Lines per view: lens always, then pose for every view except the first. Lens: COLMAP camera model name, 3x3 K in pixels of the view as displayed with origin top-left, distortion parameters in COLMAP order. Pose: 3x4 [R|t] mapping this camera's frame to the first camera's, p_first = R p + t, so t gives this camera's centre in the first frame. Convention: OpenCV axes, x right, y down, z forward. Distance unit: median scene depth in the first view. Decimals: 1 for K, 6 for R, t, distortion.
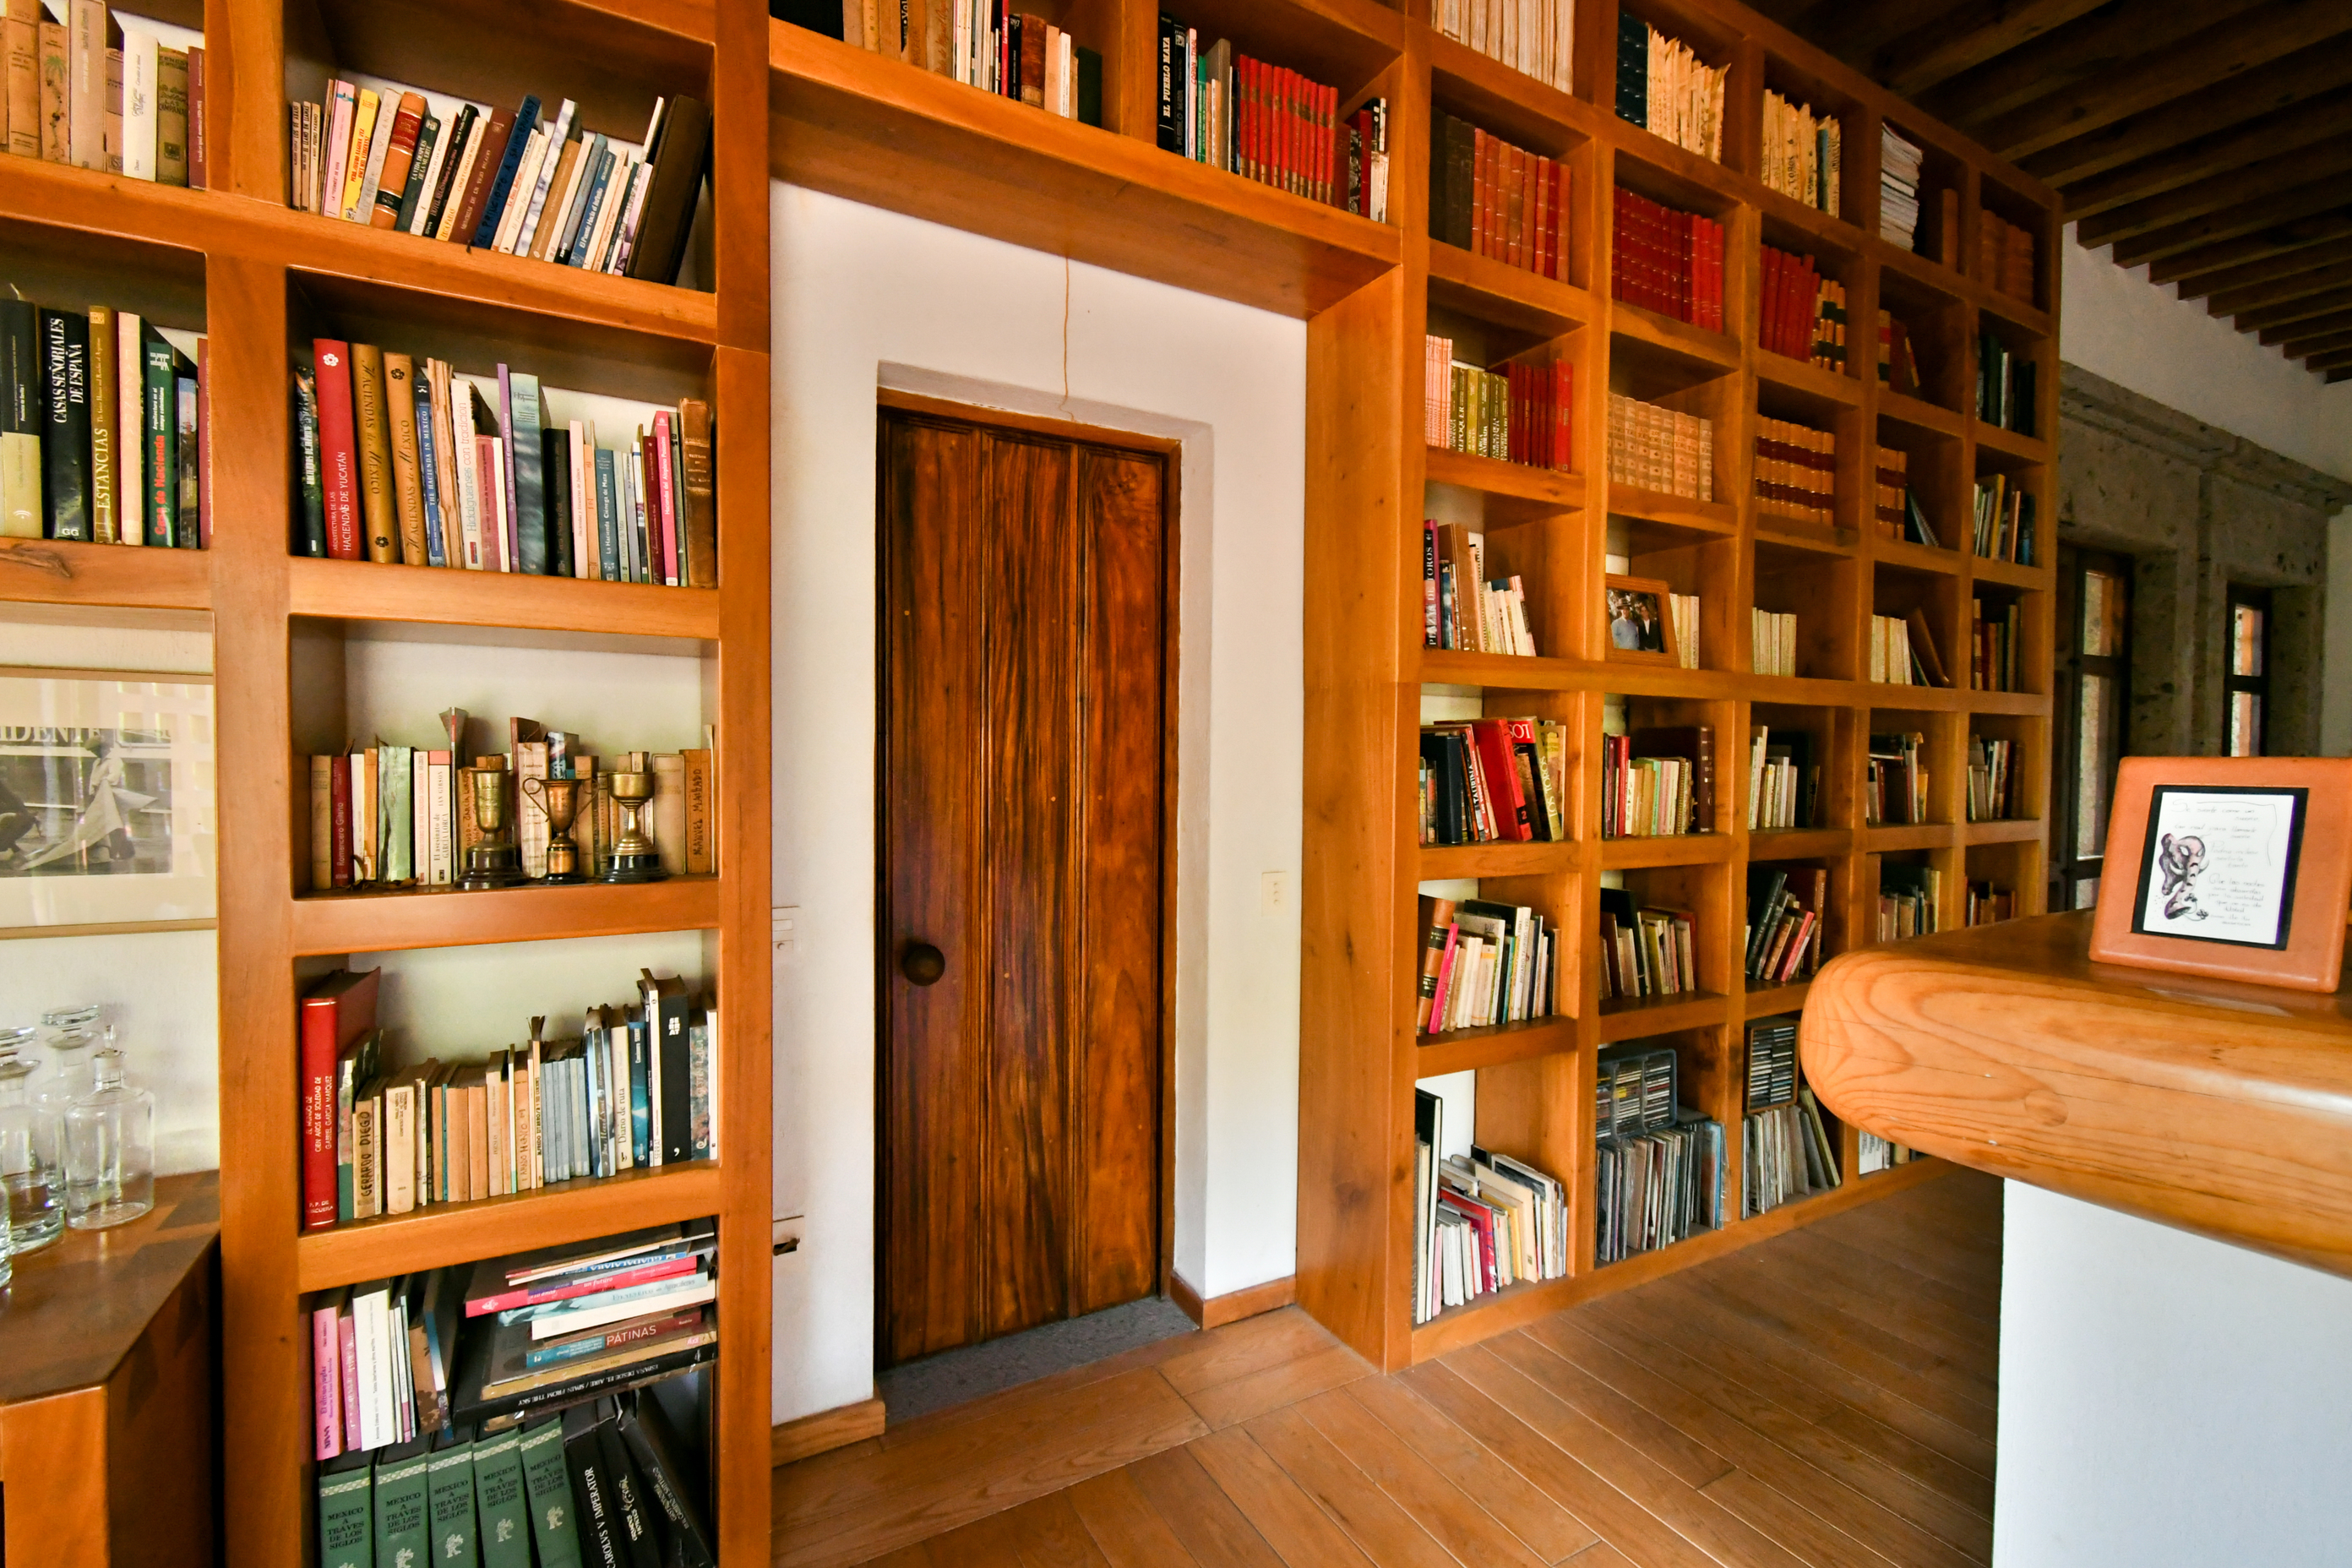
lens RADIAL K [[1049.2, 0, 1171.7], [0, 1049.2, 779.5], [0, 0, 1]] dist [0.000206, -0.000659]
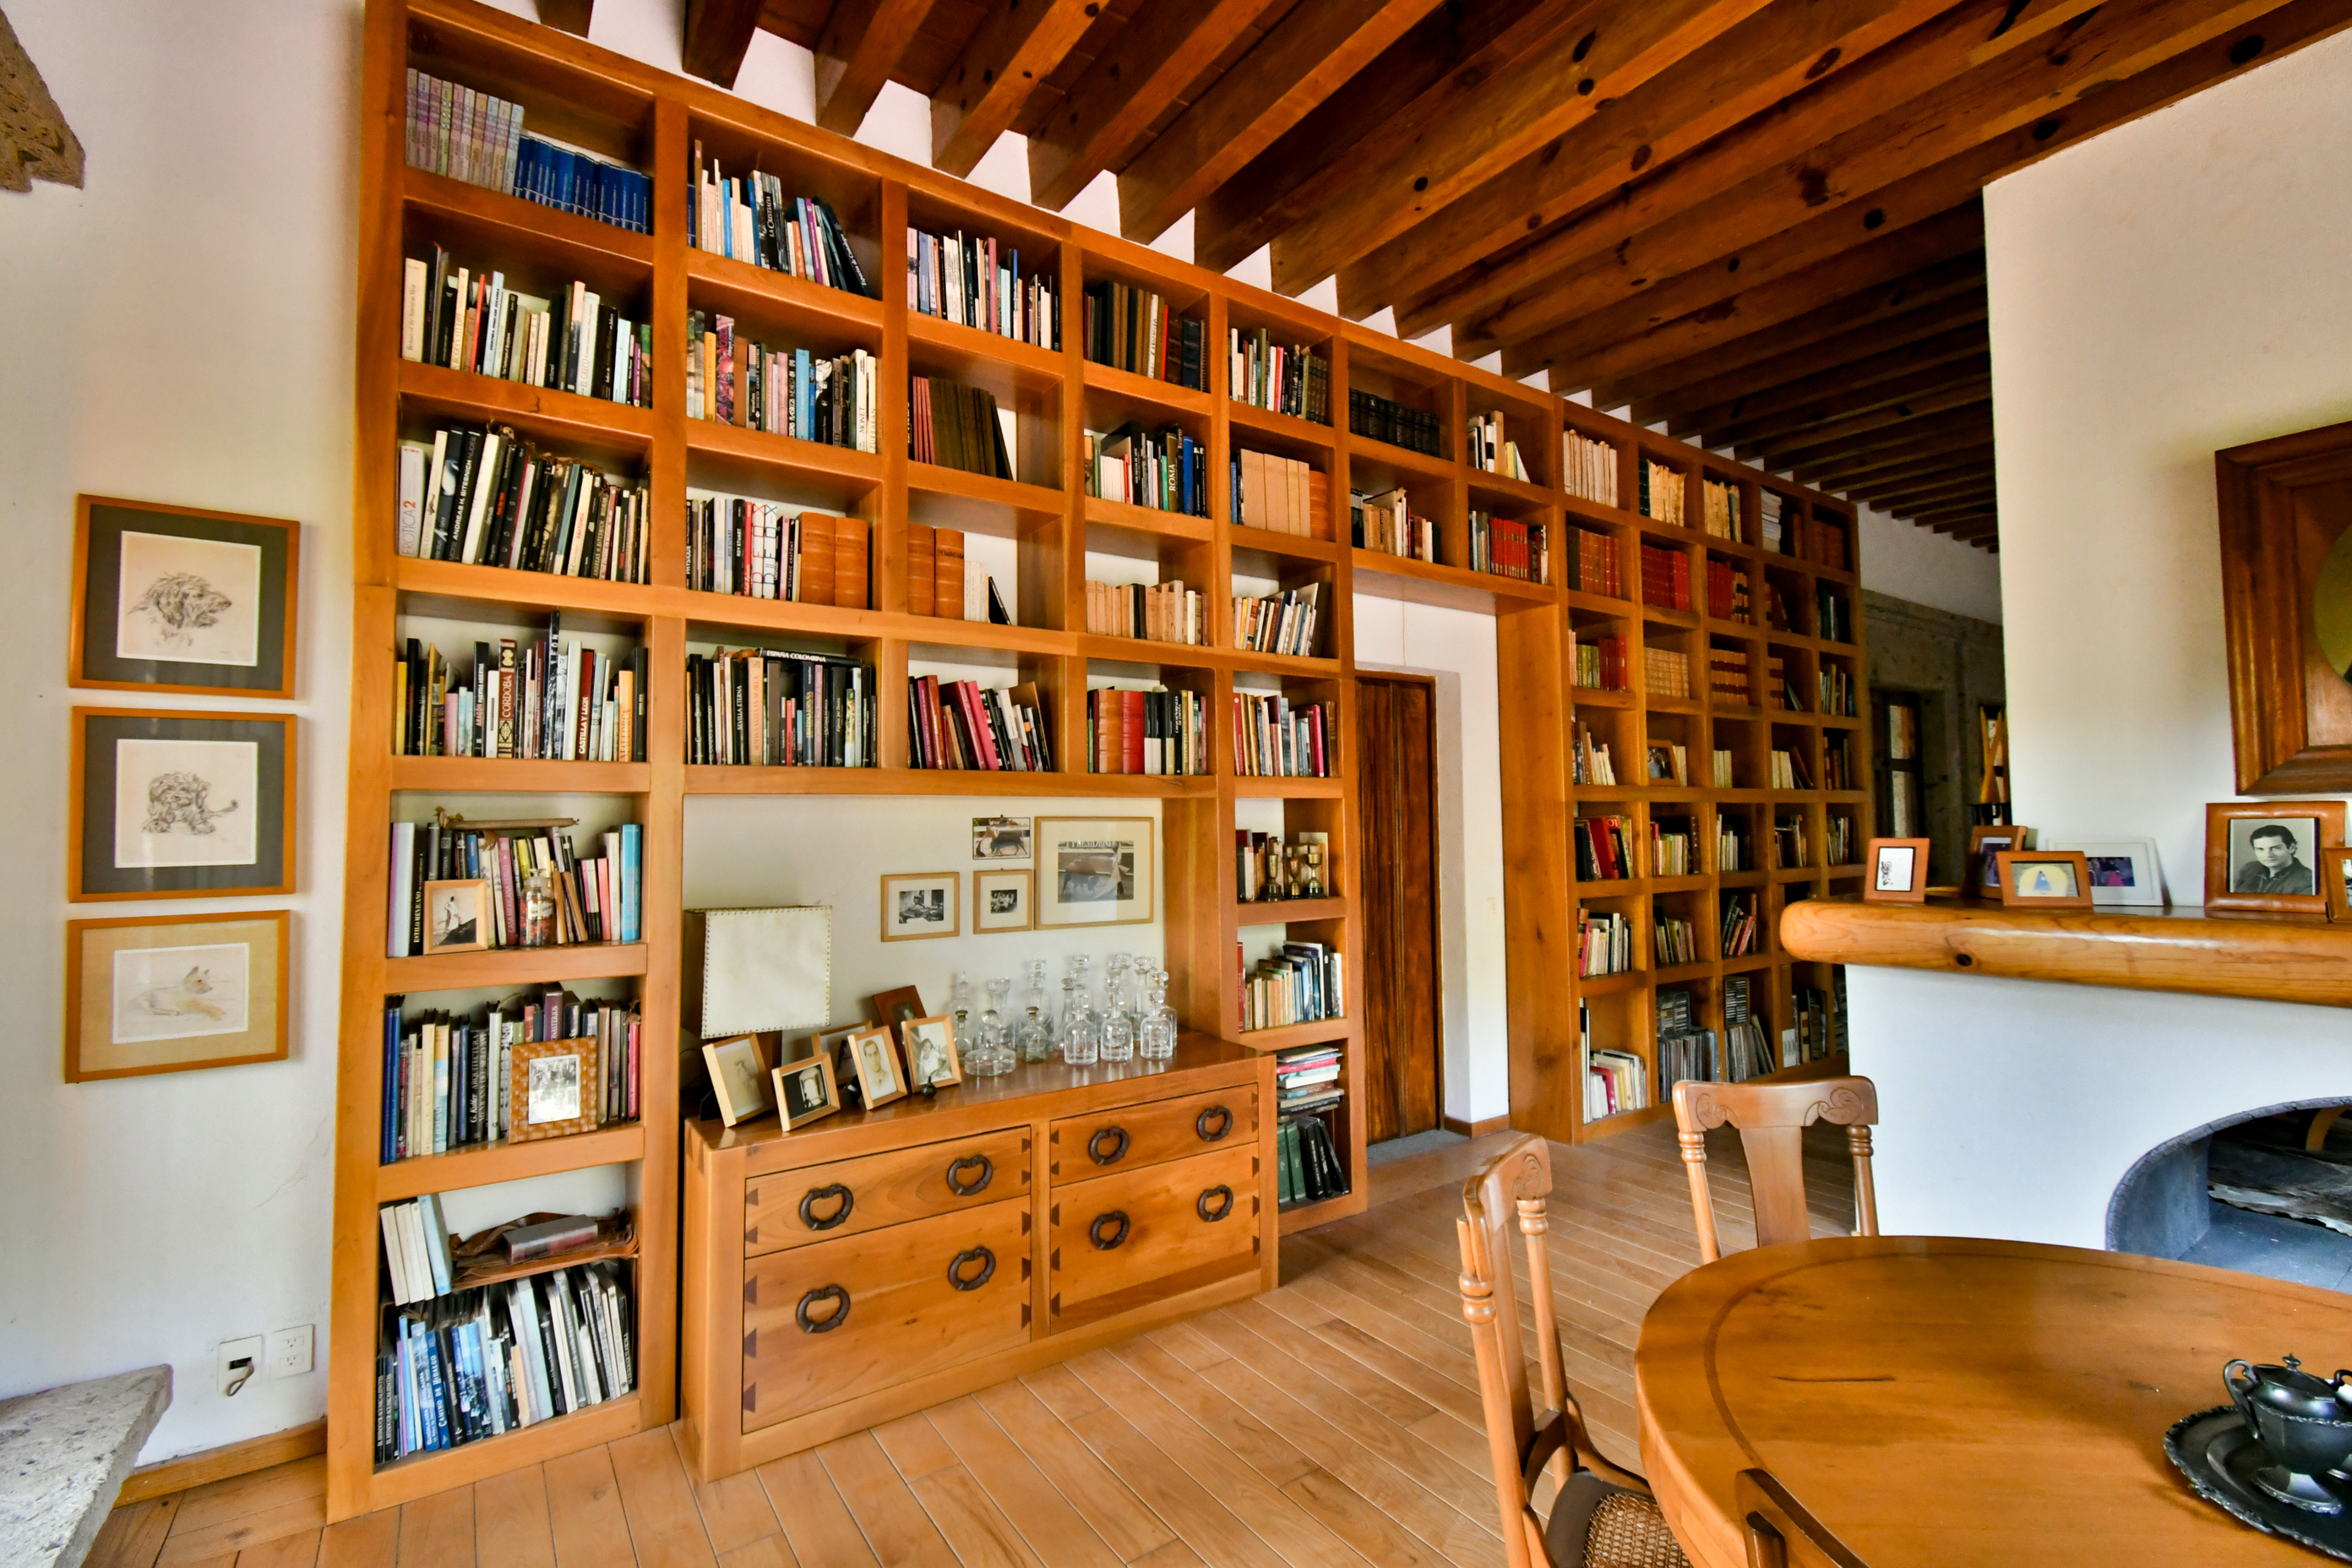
lens RADIAL K [[1049.2, 0, 1171.7], [0, 1049.2, 779.5], [0, 0, 1]] dist [0.000206, -0.000659]
pose [[0.995786, -0.018199, 0.089882, -0.635497], [0.024383, 0.997374, -0.068192, -0.012129], [-0.088405, 0.070096, 0.993615, -0.849086]]
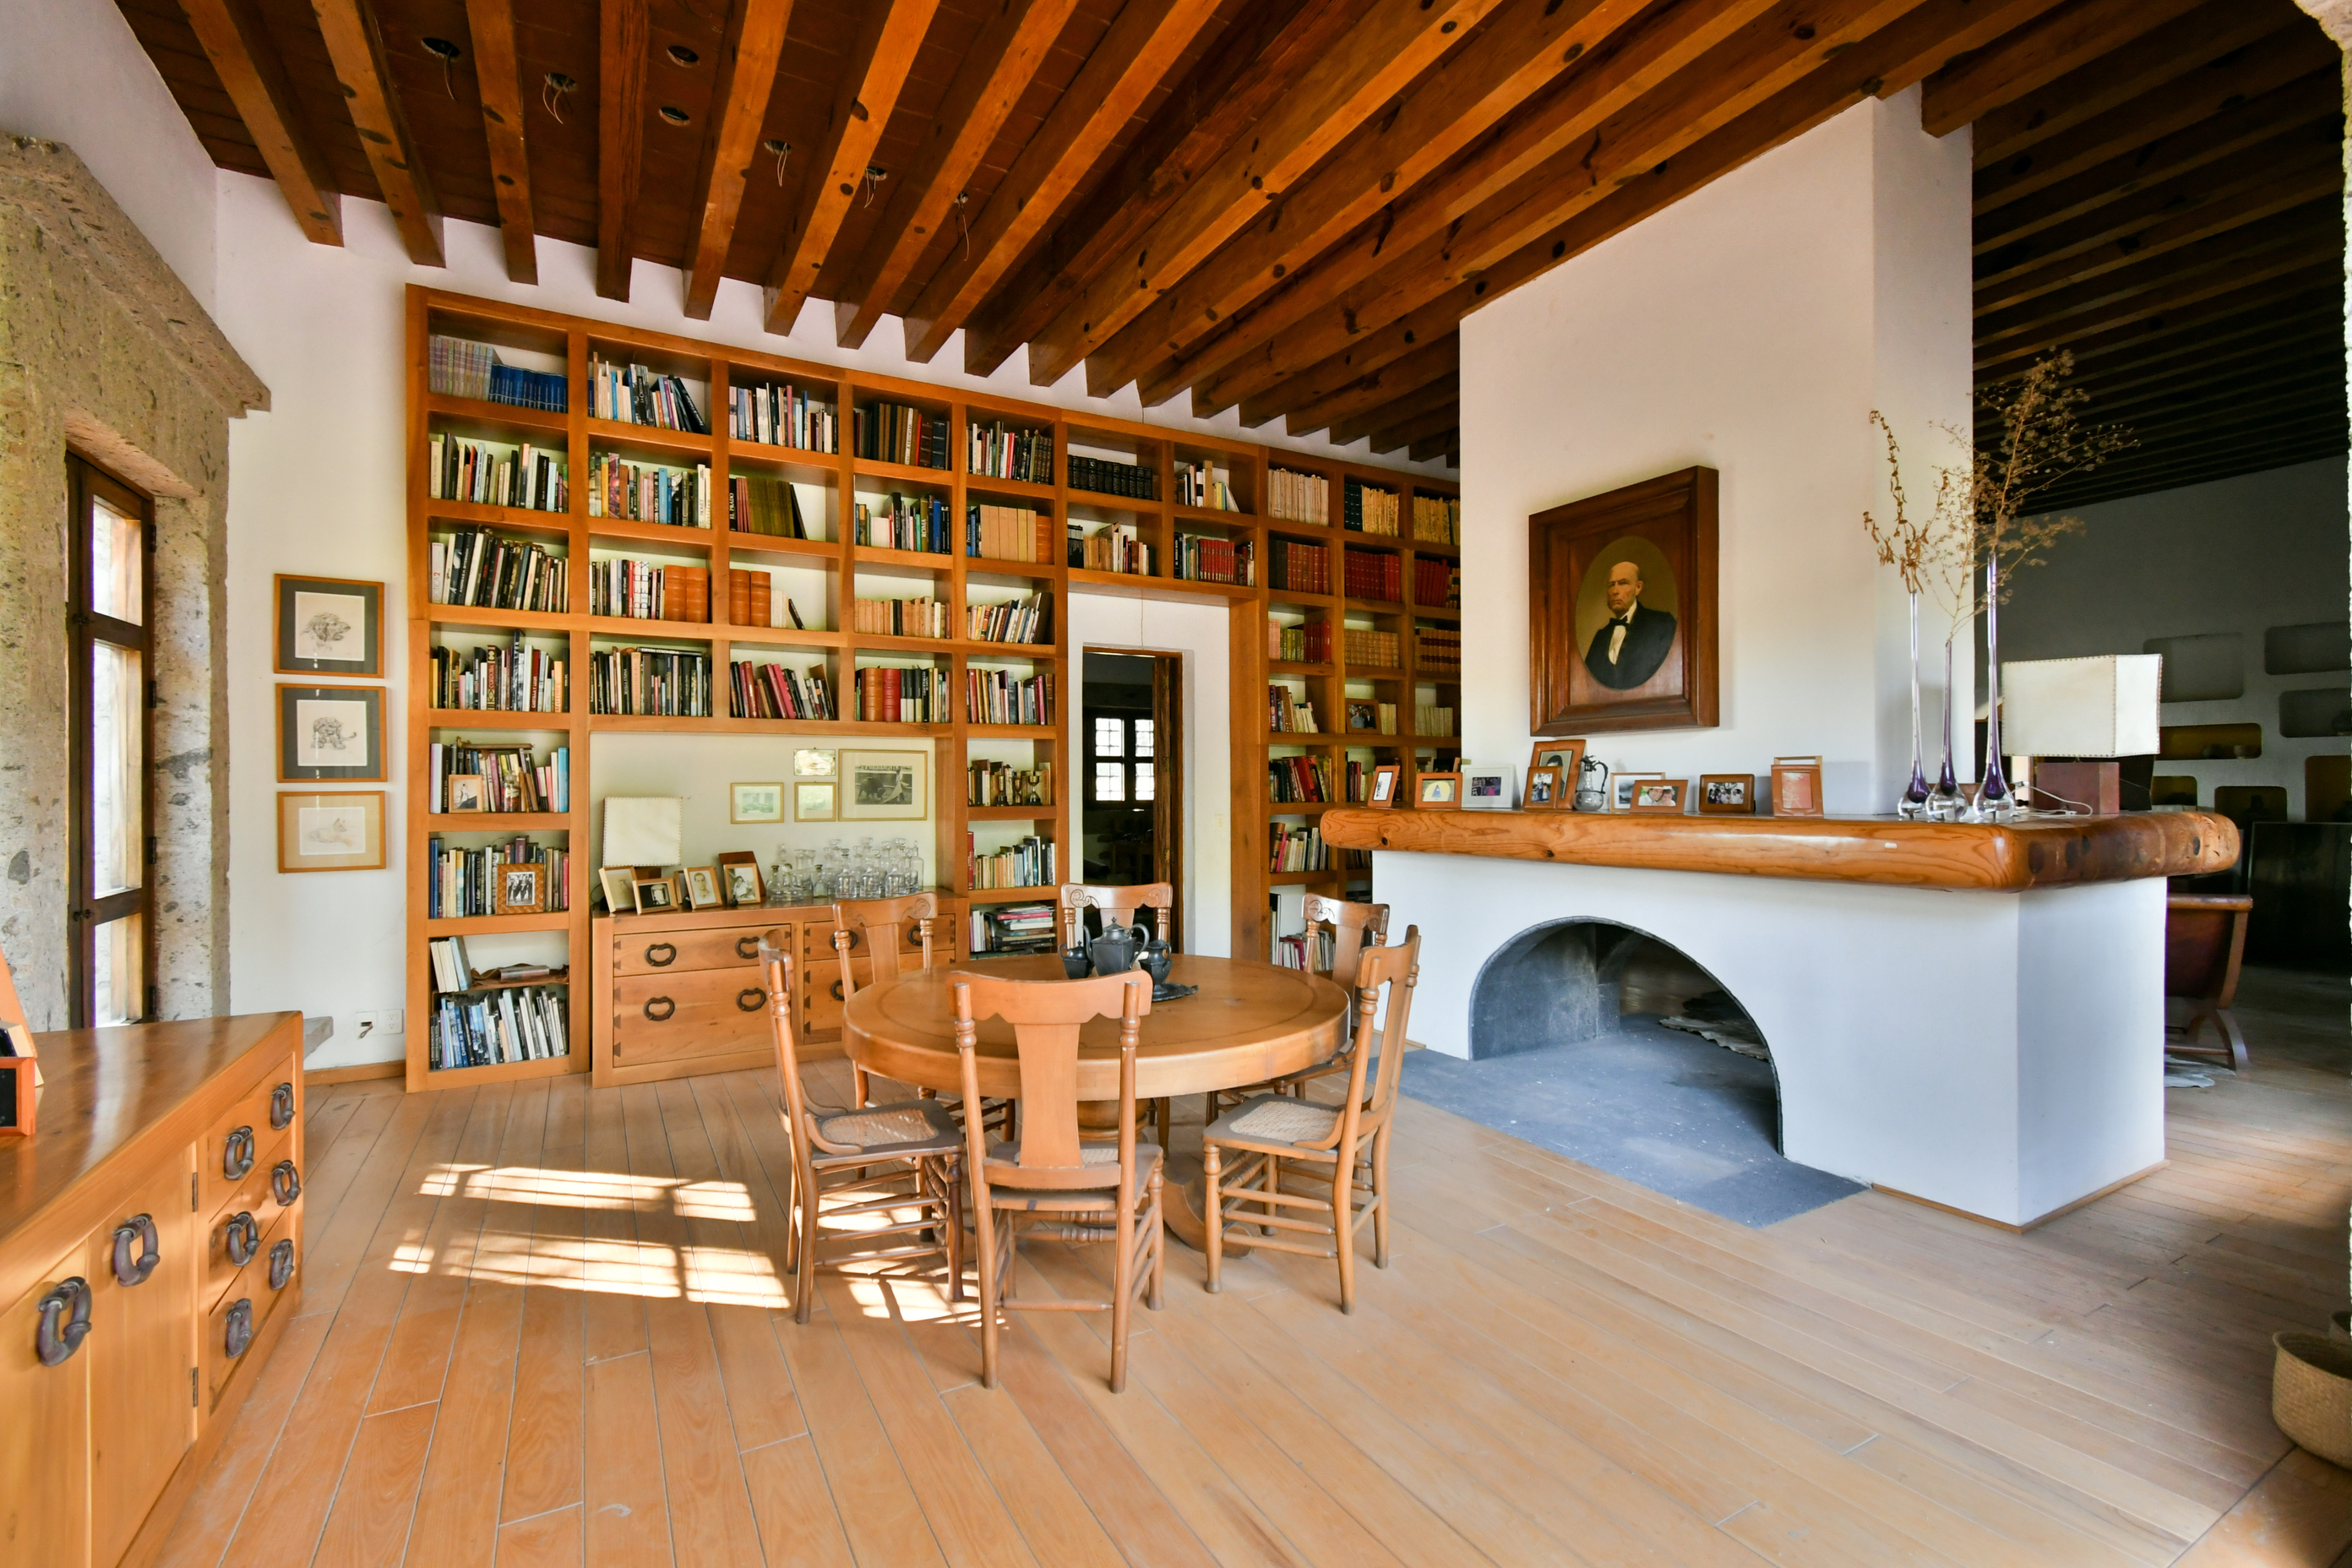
lens RADIAL K [[1060.6, 0, 1176.0], [0, 1060.6, 784.0], [0, 0, 1]] dist [0.001471, -0.000319]
pose [[0.999901, -0.014027, -0.000540, -0.010554], [0.014009, 0.999576, -0.025531, 0.073241], [0.000898, 0.025521, 0.999674, -1.617839]]
